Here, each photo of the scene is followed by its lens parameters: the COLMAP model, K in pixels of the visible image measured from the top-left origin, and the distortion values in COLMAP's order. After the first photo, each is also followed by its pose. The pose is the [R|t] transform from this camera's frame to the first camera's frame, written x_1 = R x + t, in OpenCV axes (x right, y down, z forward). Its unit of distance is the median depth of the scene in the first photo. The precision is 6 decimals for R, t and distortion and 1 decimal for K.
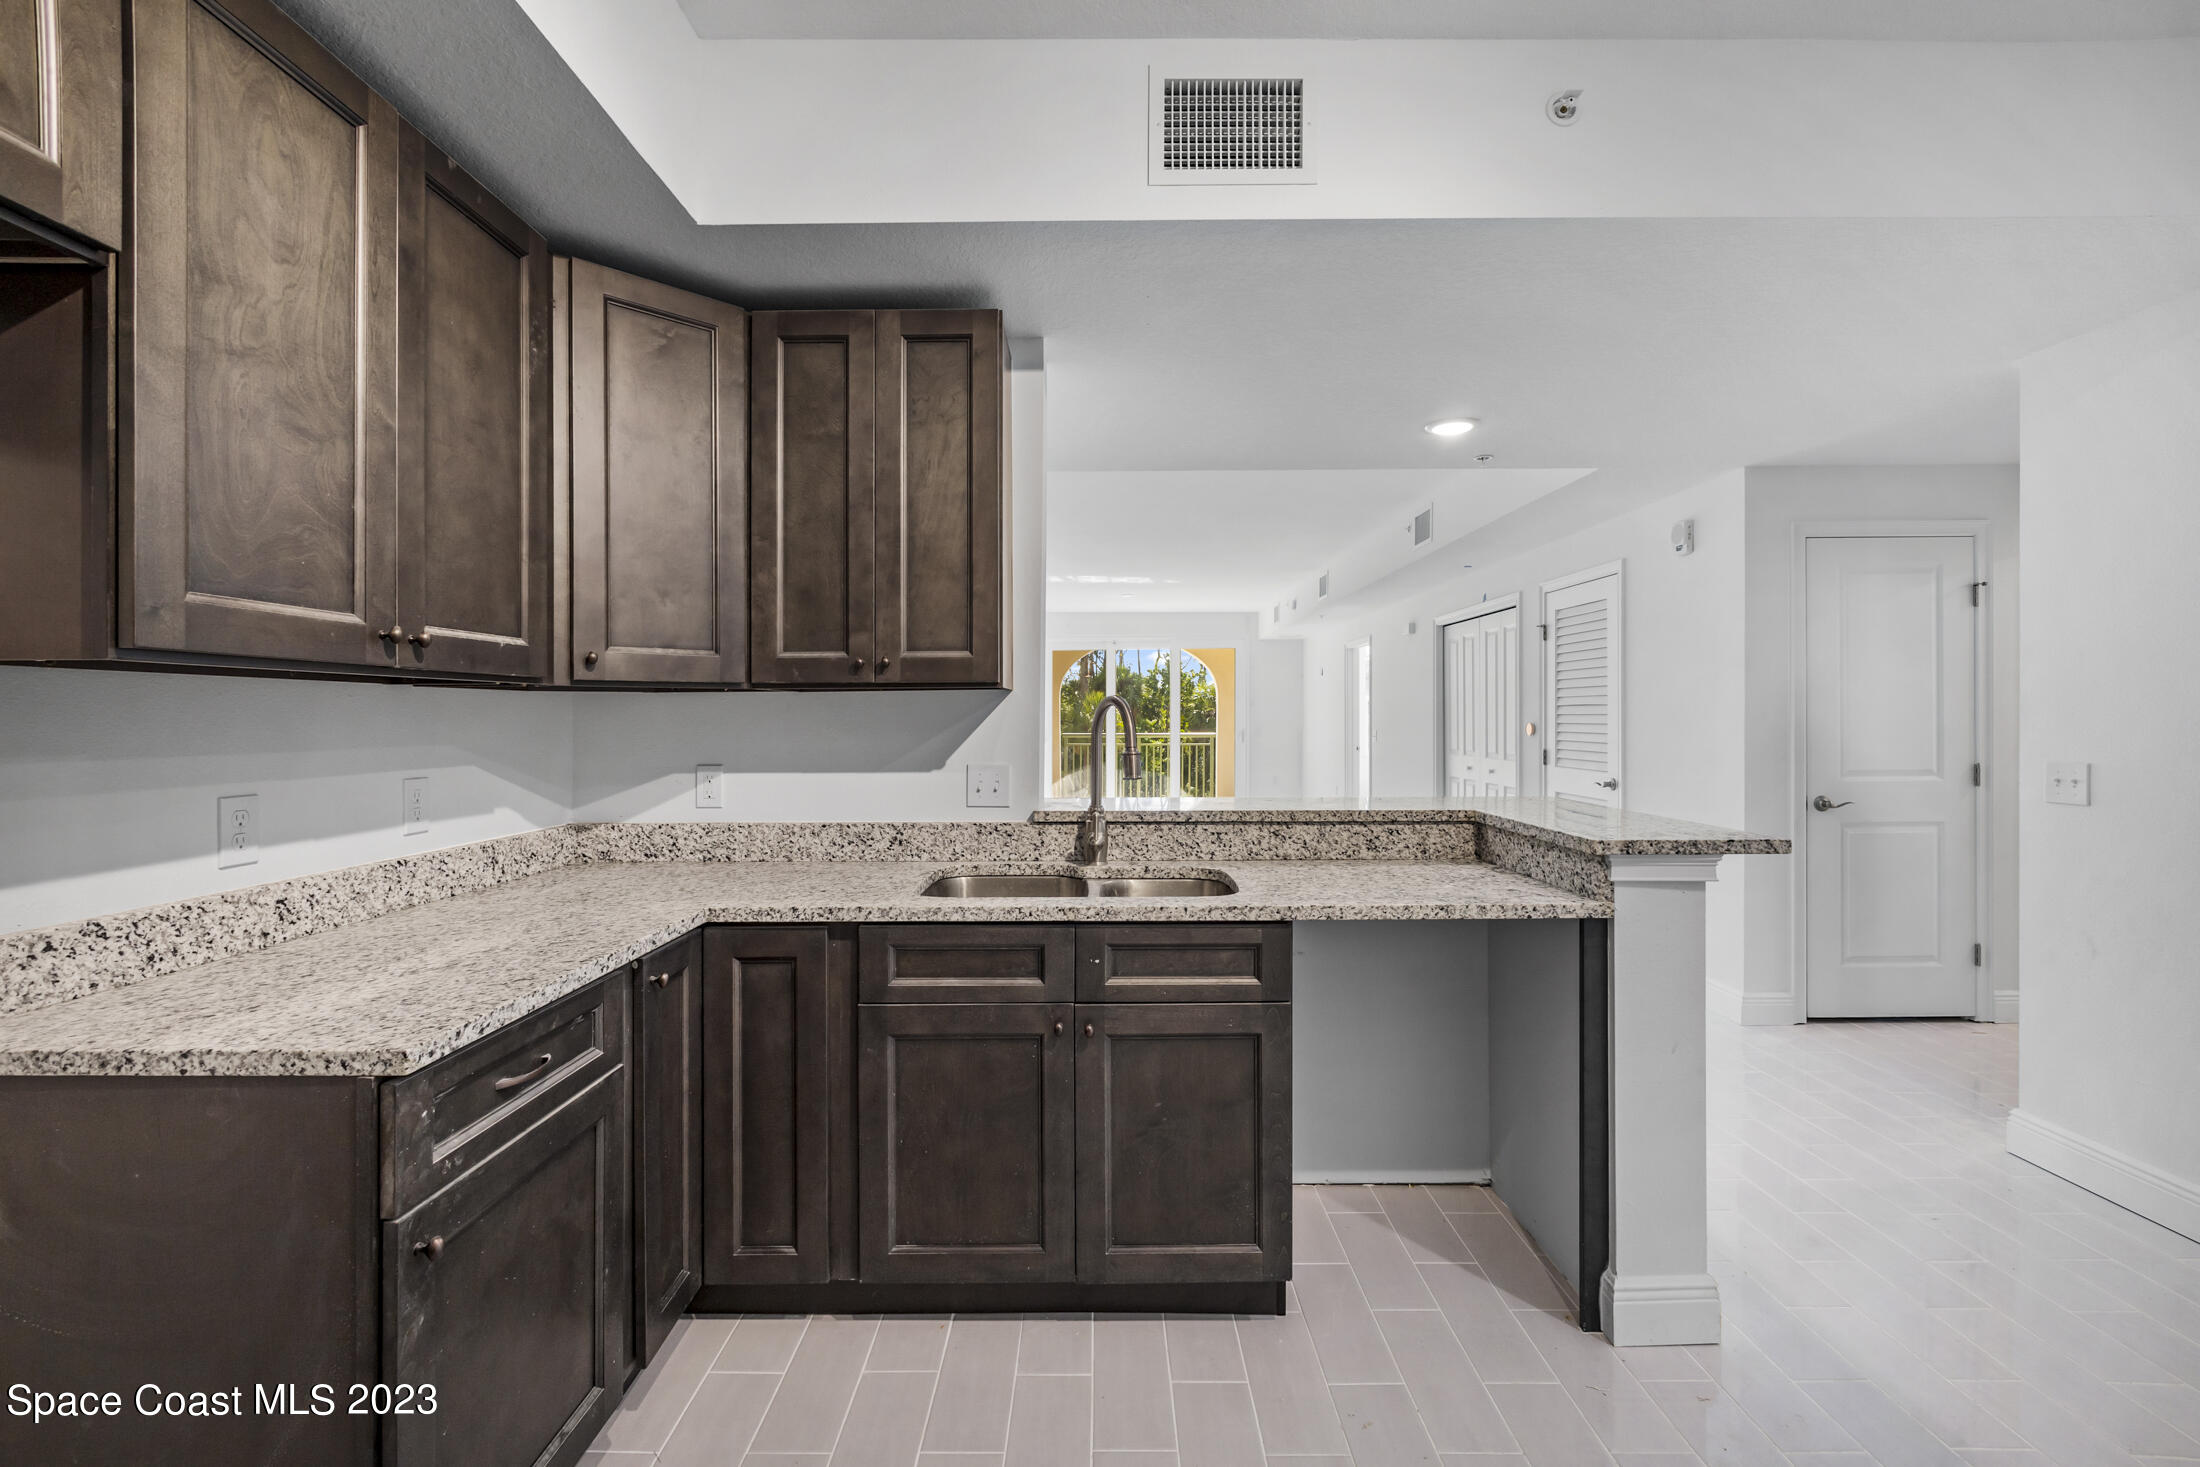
lens RADIAL K [[940.3, 0, 1103.0], [0, 940.3, 715.8], [0, 0, 1]] dist [-0.004036, 0.000394]
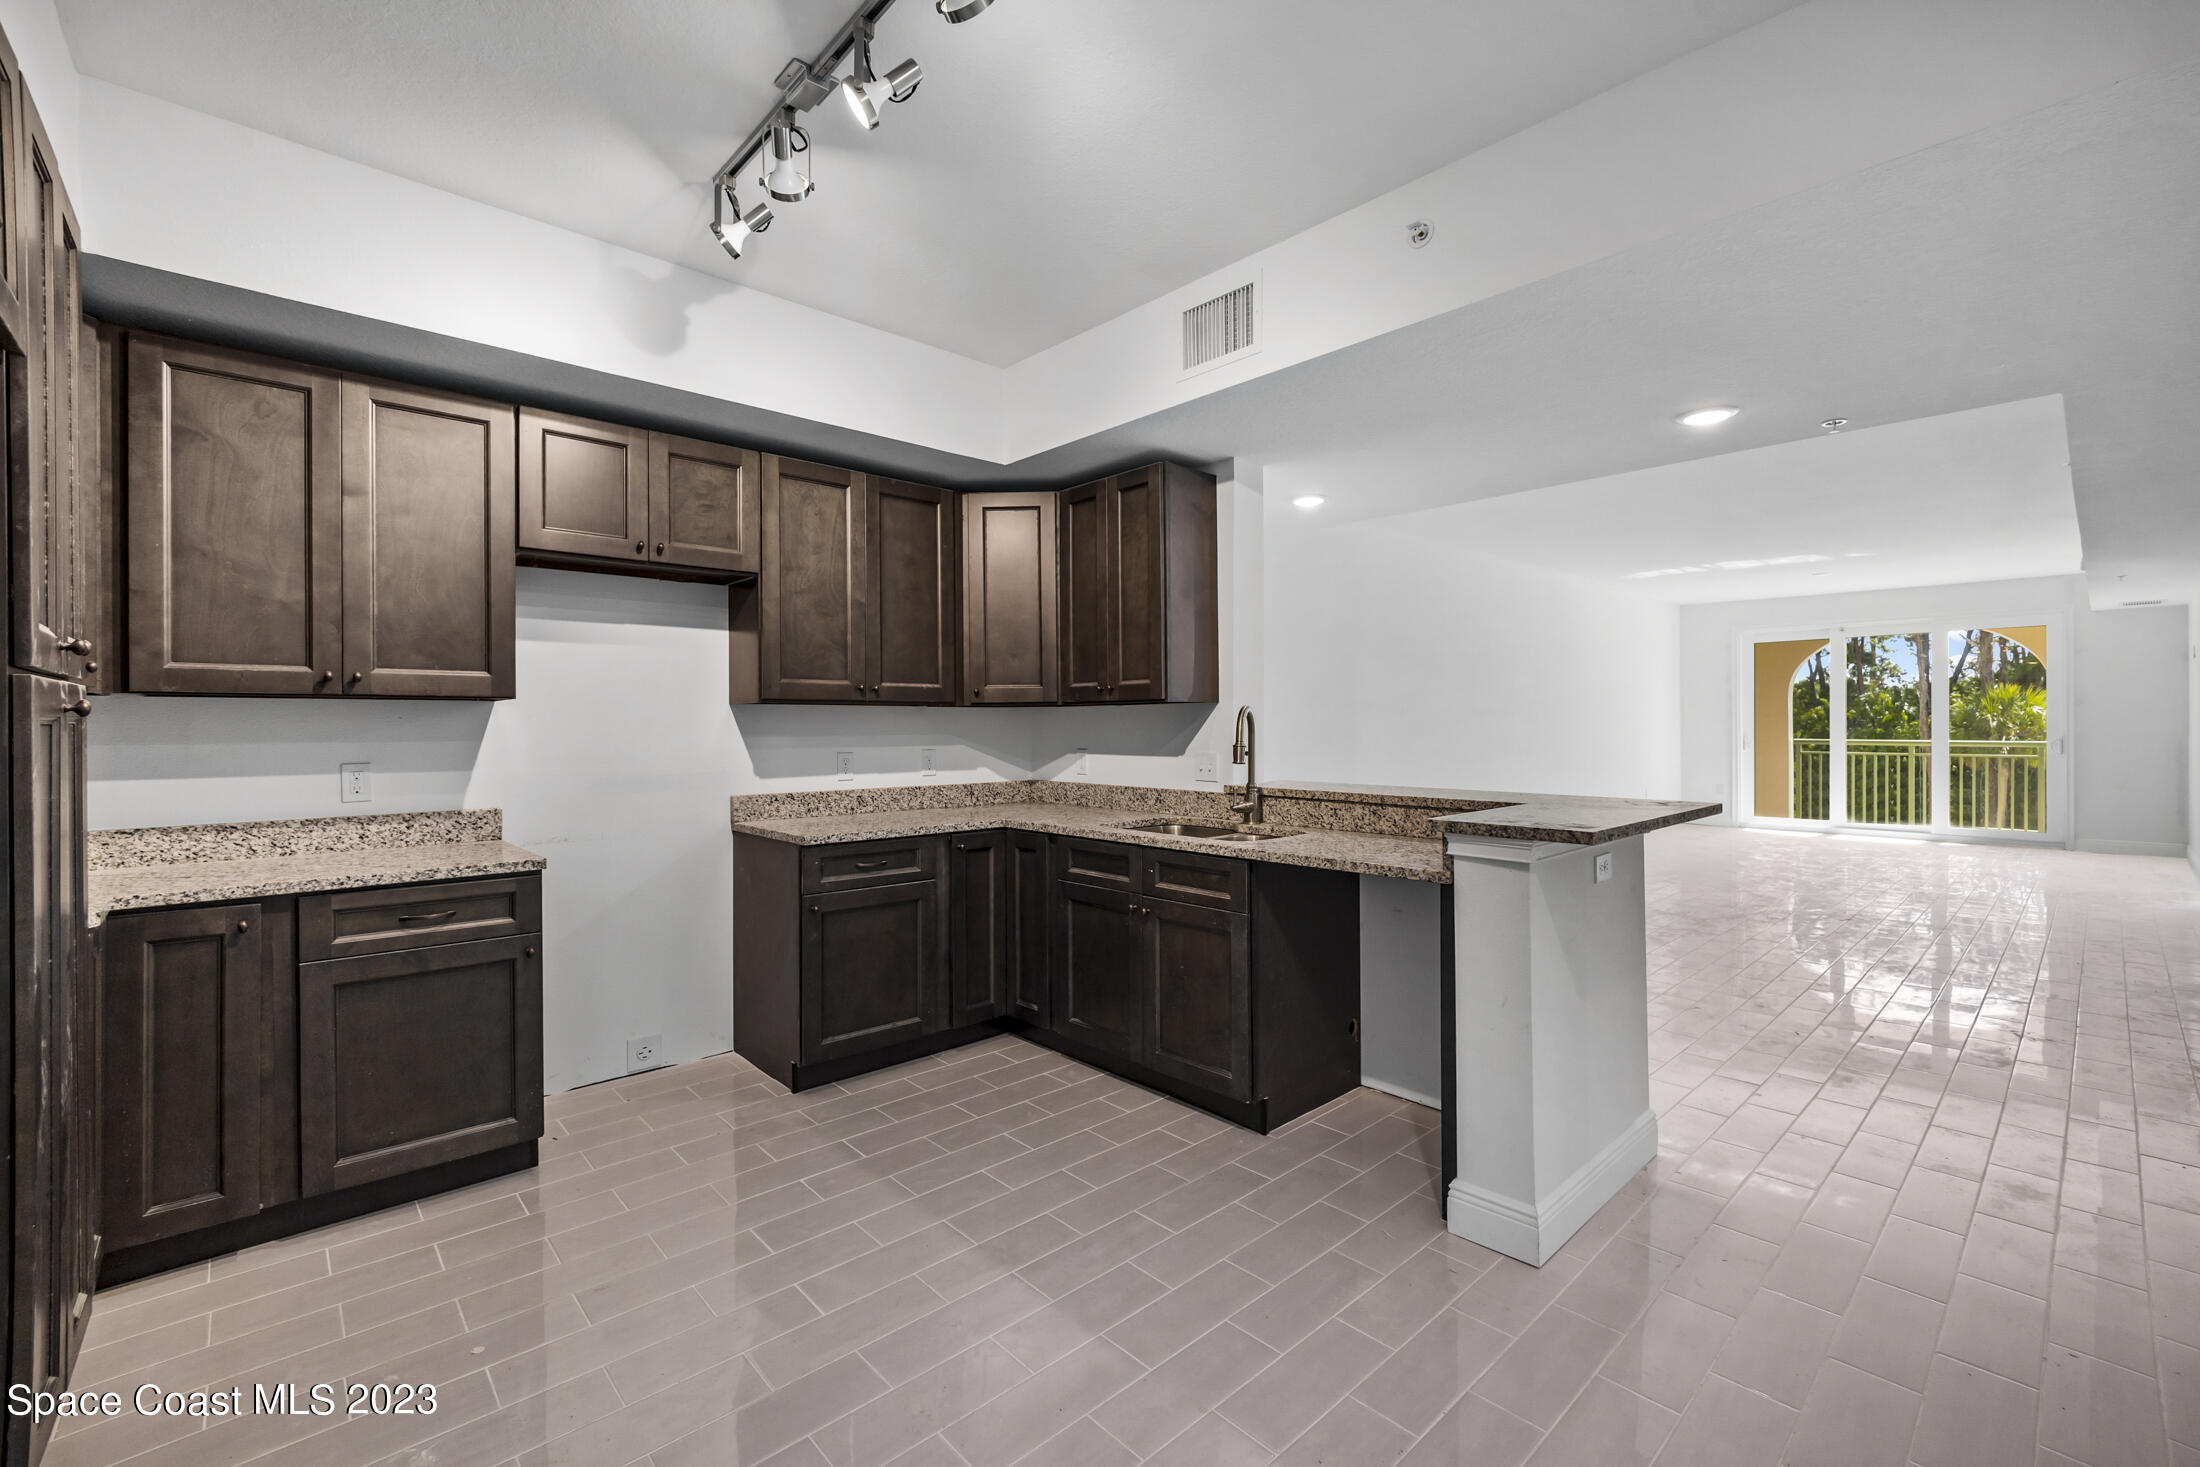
lens RADIAL K [[940.3, 0, 1116.4], [0, 940.3, 731.4], [0, 0, 1]] dist [-0.004036, 0.000394]
pose [[0.682324, 0.007168, -0.731015, 0.945789], [0.002284, 0.999926, 0.011937, 0.000271], [0.731046, -0.009815, 0.682257, -0.125657]]
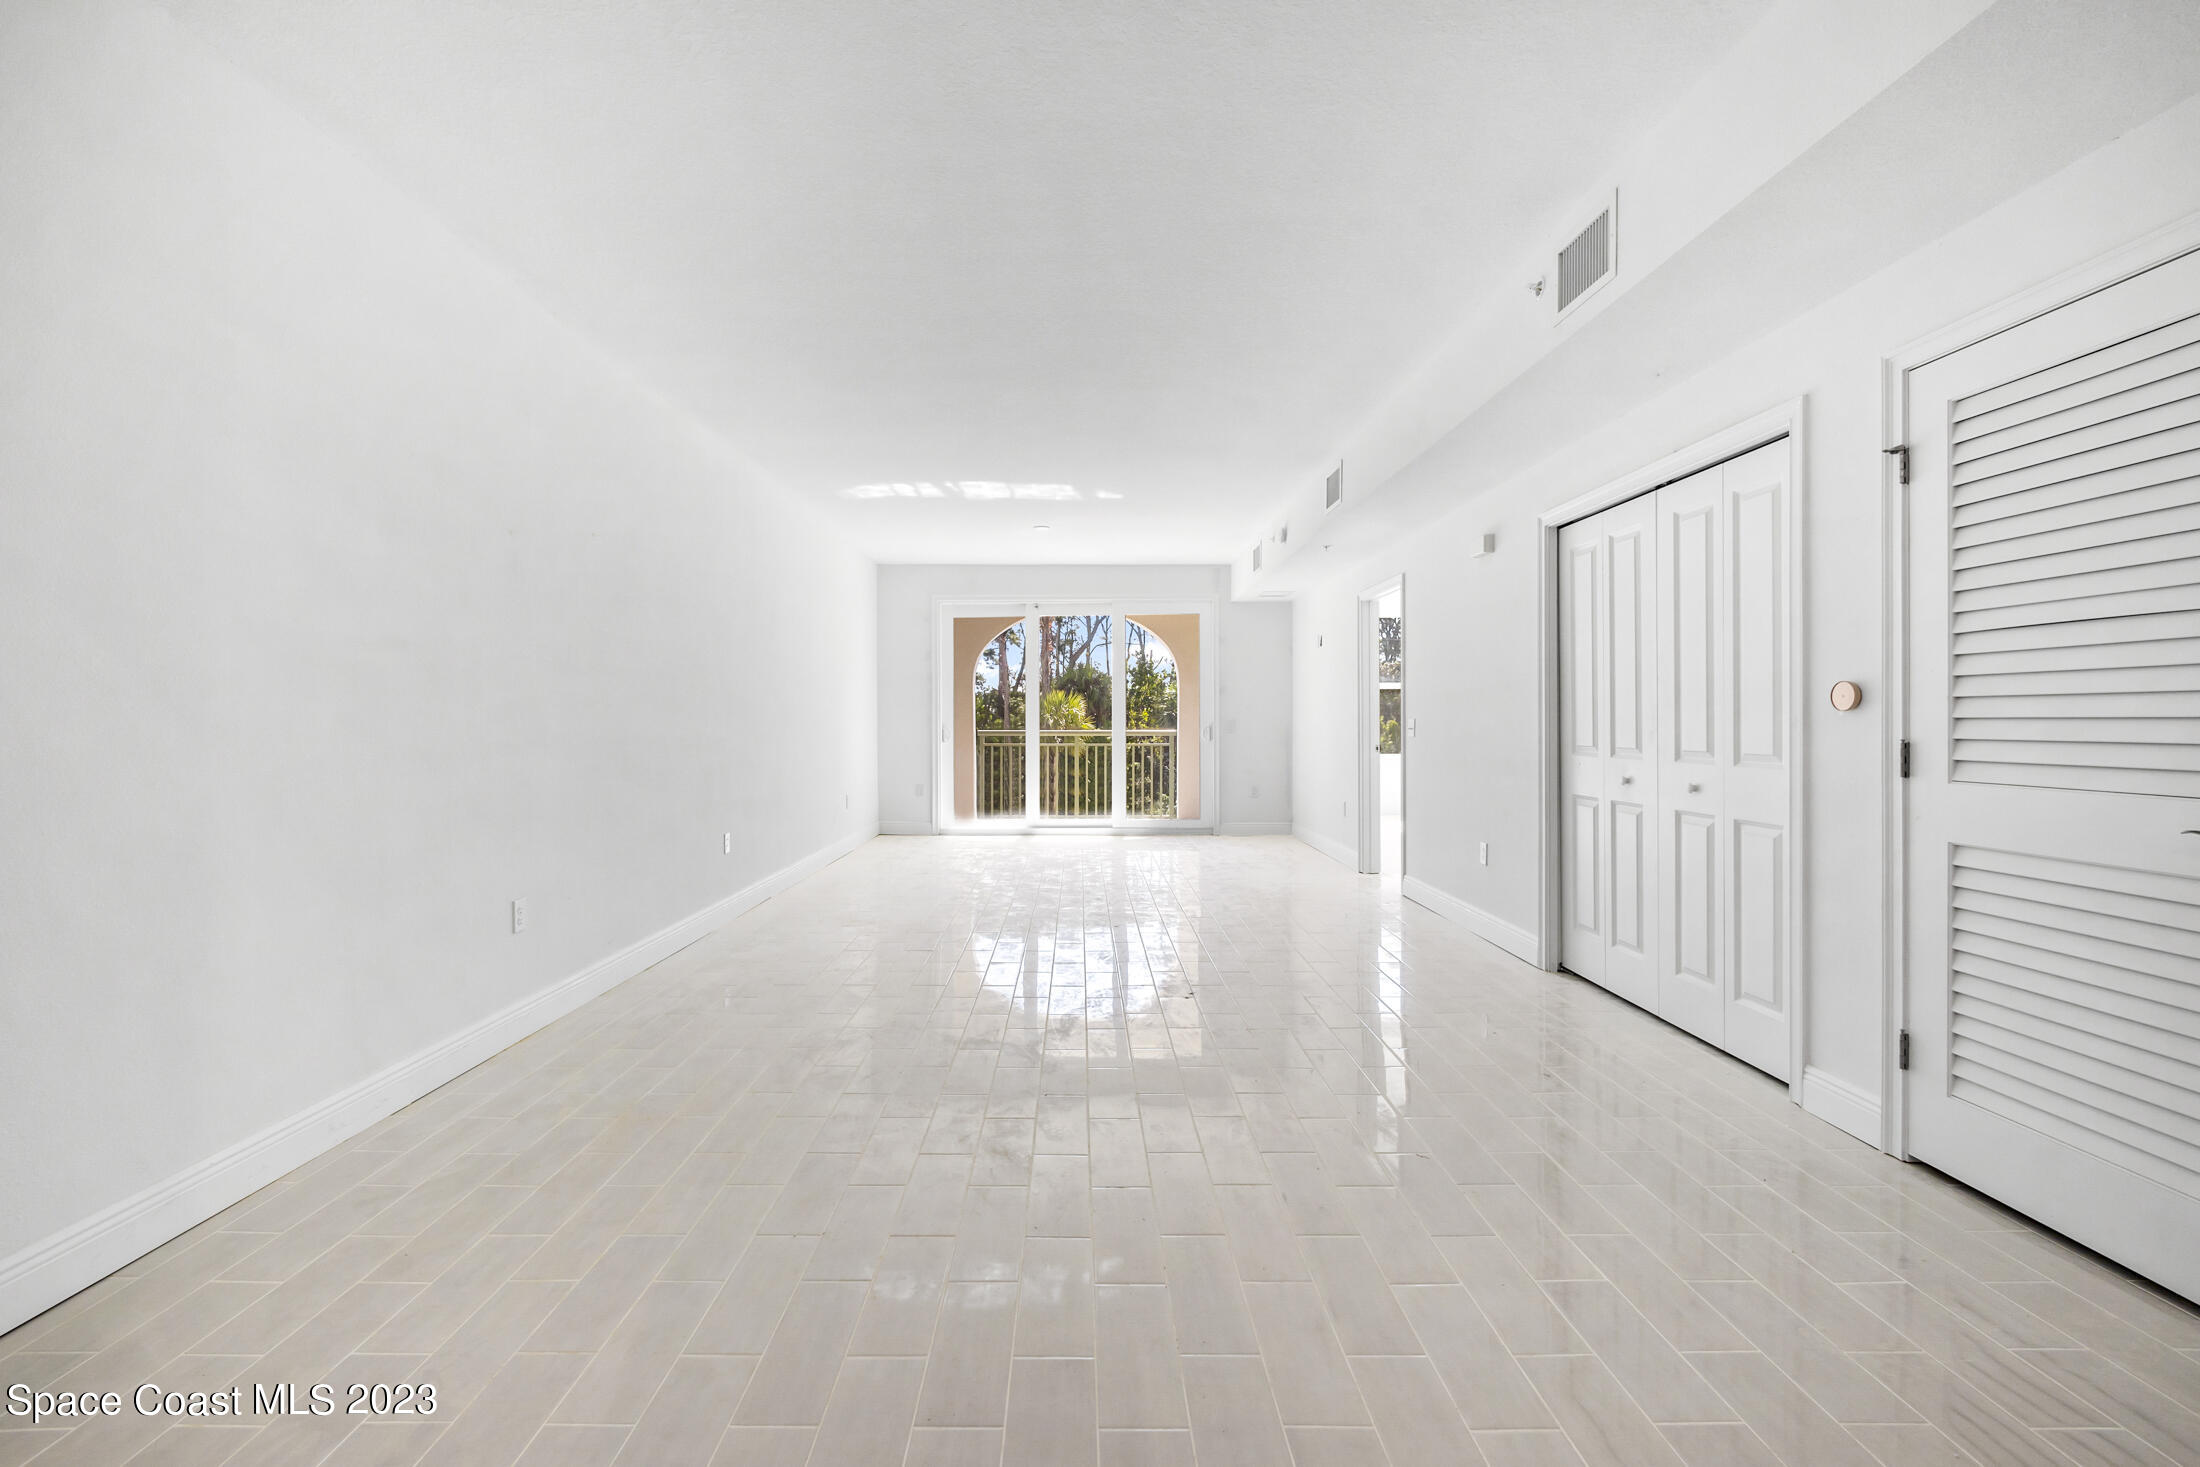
lens RADIAL K [[940.3, 0, 1096.9], [0, 940.3, 726.3], [0, 0, 1]] dist [-0.004036, 0.000394]
pose [[0.999792, 0.000783, 0.020375, 0.230435], [-0.000910, 0.999980, 0.006239, 0.061637], [-0.020370, -0.006256, 0.999773, 1.356827]]
